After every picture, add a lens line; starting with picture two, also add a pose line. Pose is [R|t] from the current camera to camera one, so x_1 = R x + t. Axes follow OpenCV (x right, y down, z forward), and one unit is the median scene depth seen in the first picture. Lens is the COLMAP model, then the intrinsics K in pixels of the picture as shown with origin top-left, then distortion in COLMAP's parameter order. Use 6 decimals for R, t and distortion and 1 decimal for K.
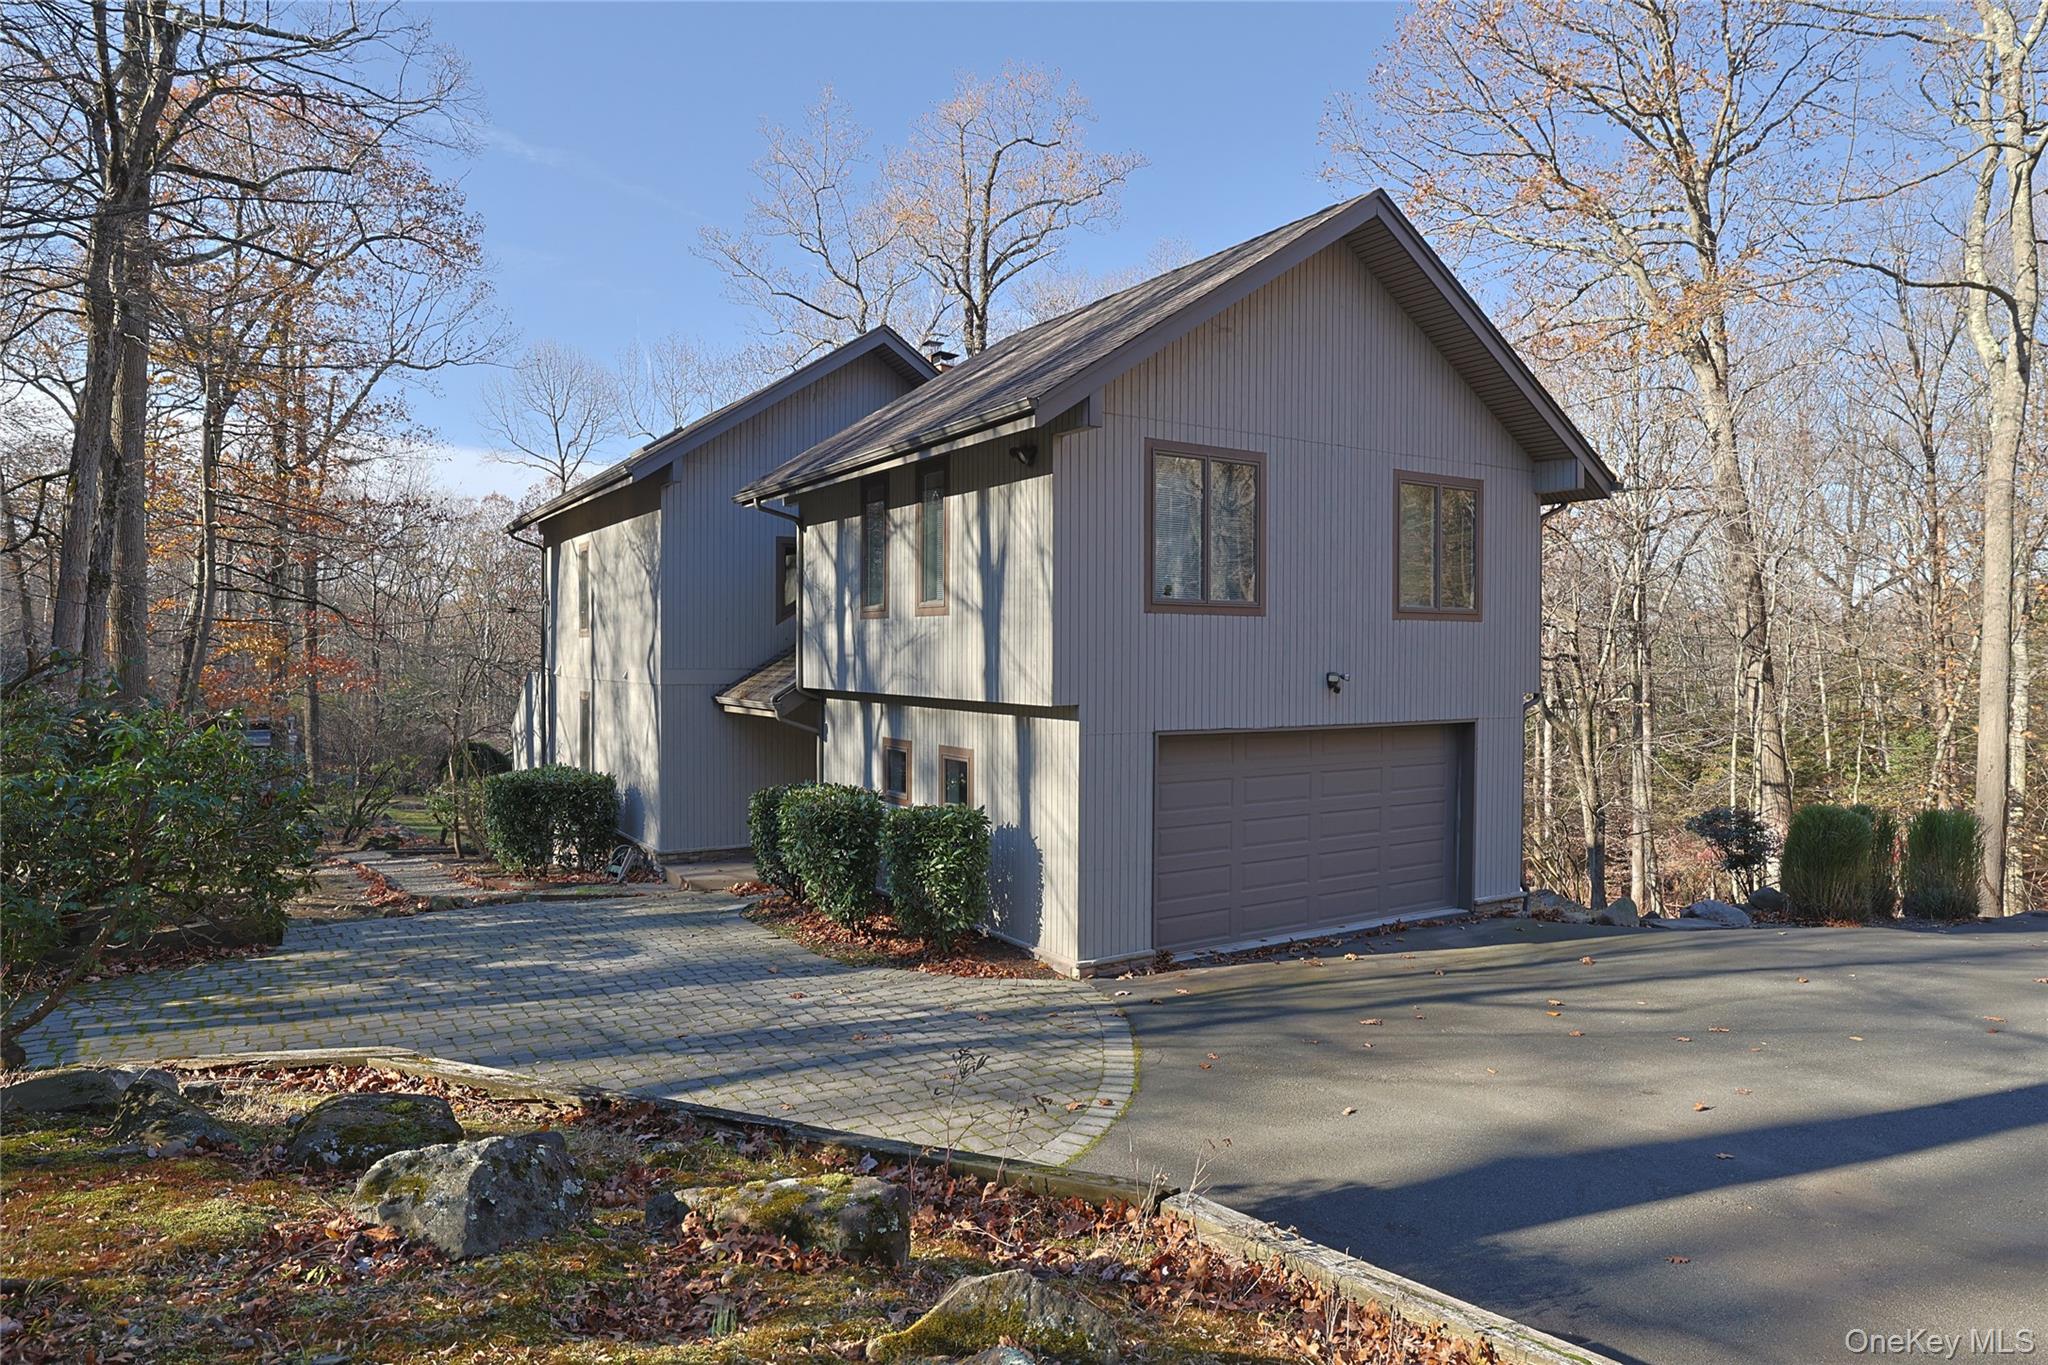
lens RADIAL K [[1333.3, 0, 1022.3], [0, 1333.3, 689.6], [0, 0, 1]] dist [-0.015477, 0.004228]
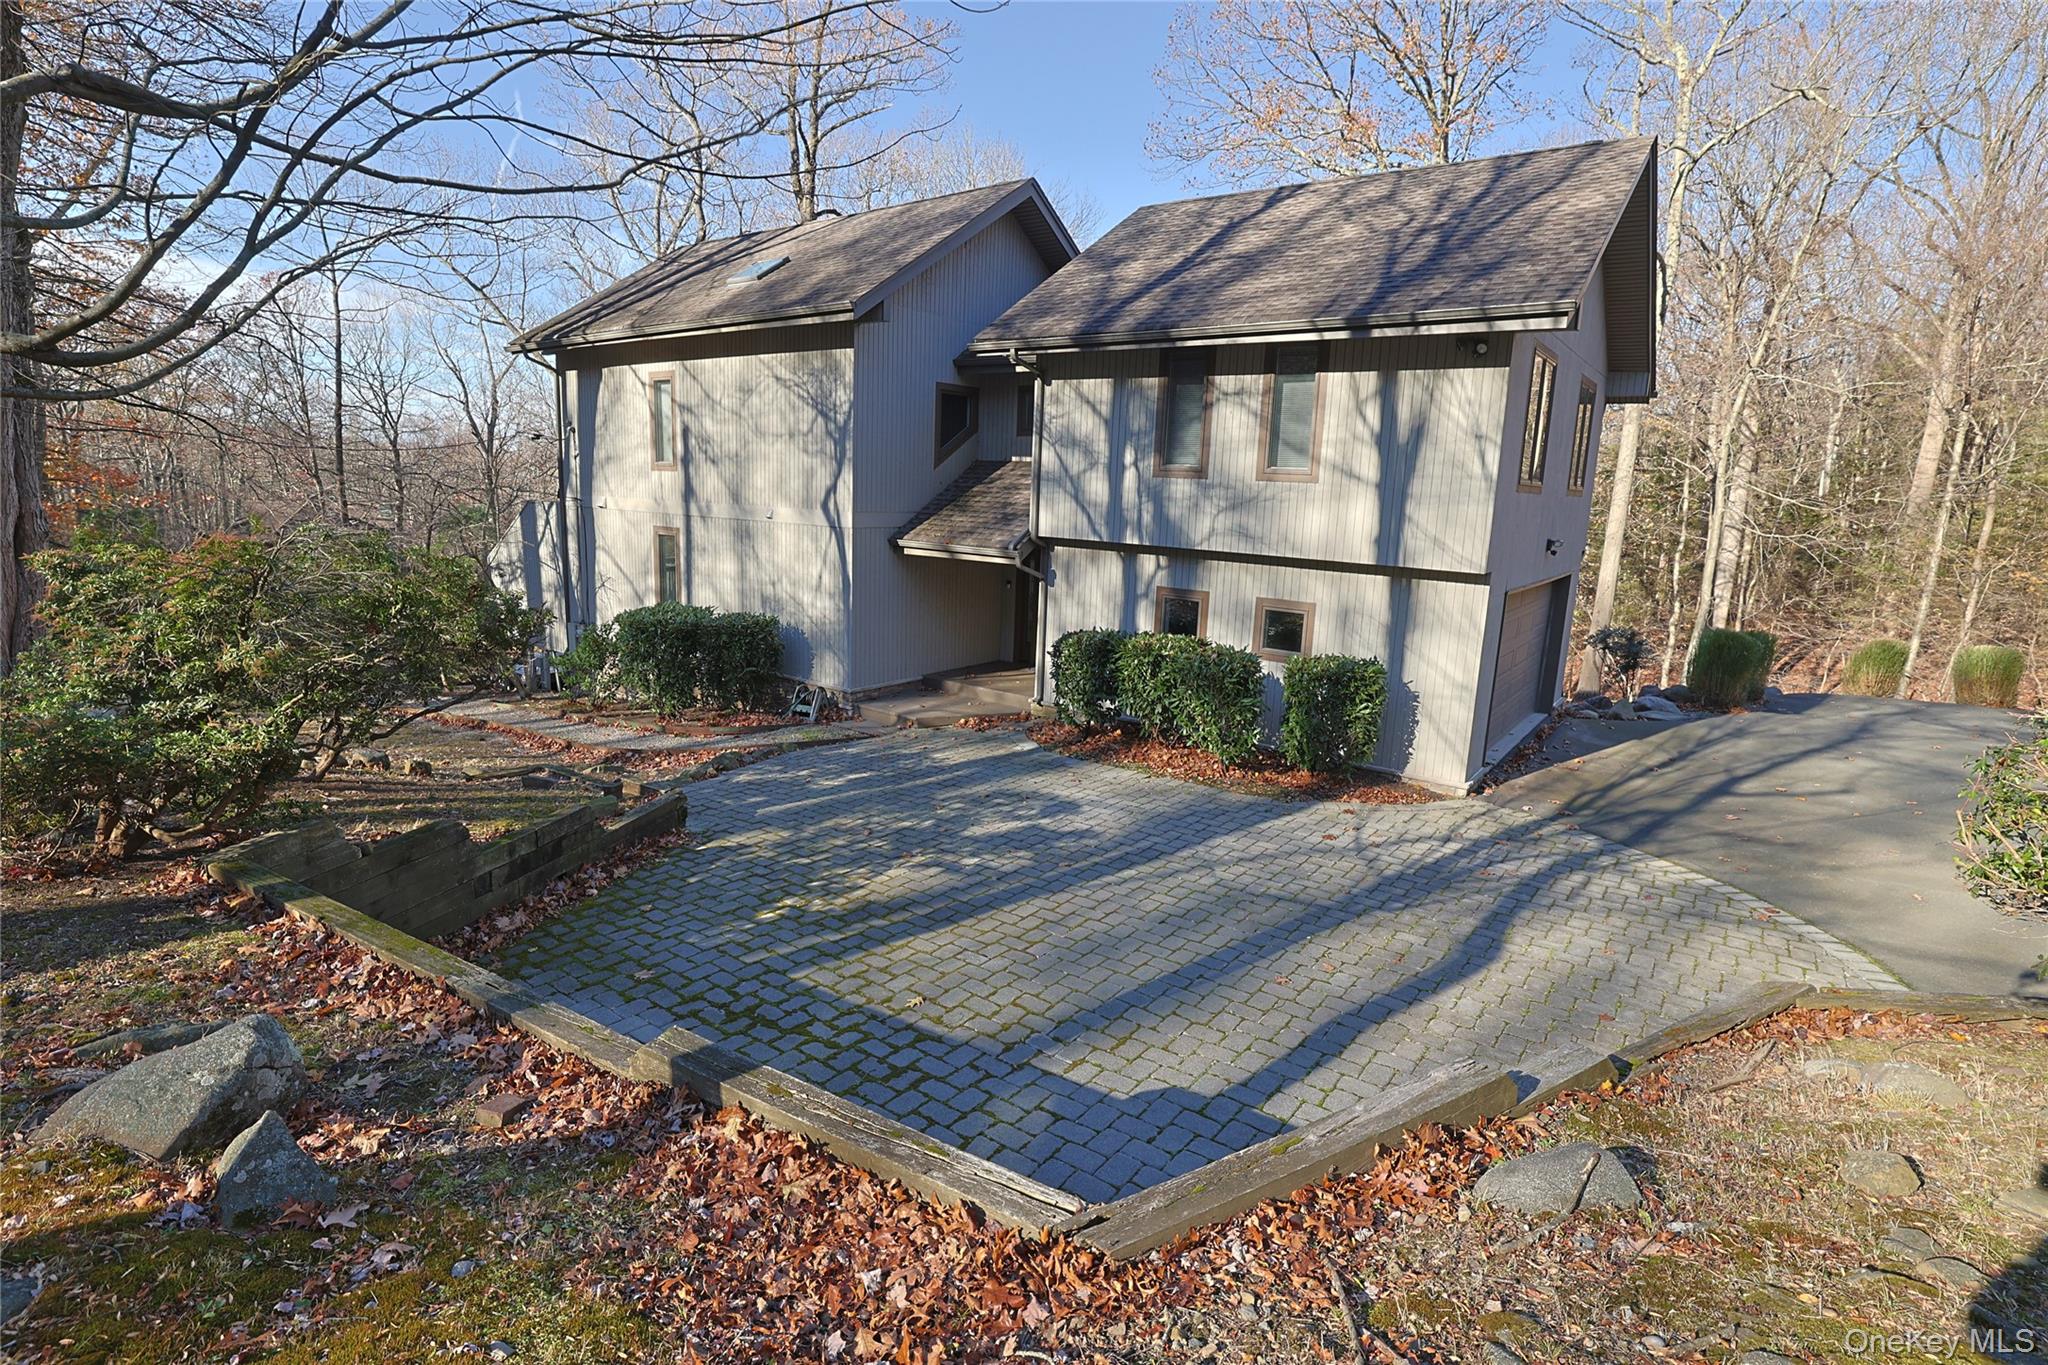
lens RADIAL K [[1075.3, 0, 1024.6], [0, 1075.3, 685.4], [0, 0, 1]] dist [-0.034906, 0.000067]
pose [[0.926570, -0.044067, 0.373533, -0.720225], [-0.021263, 0.985387, 0.168995, -0.041328], [-0.375522, -0.164529, 0.912093, 0.291812]]
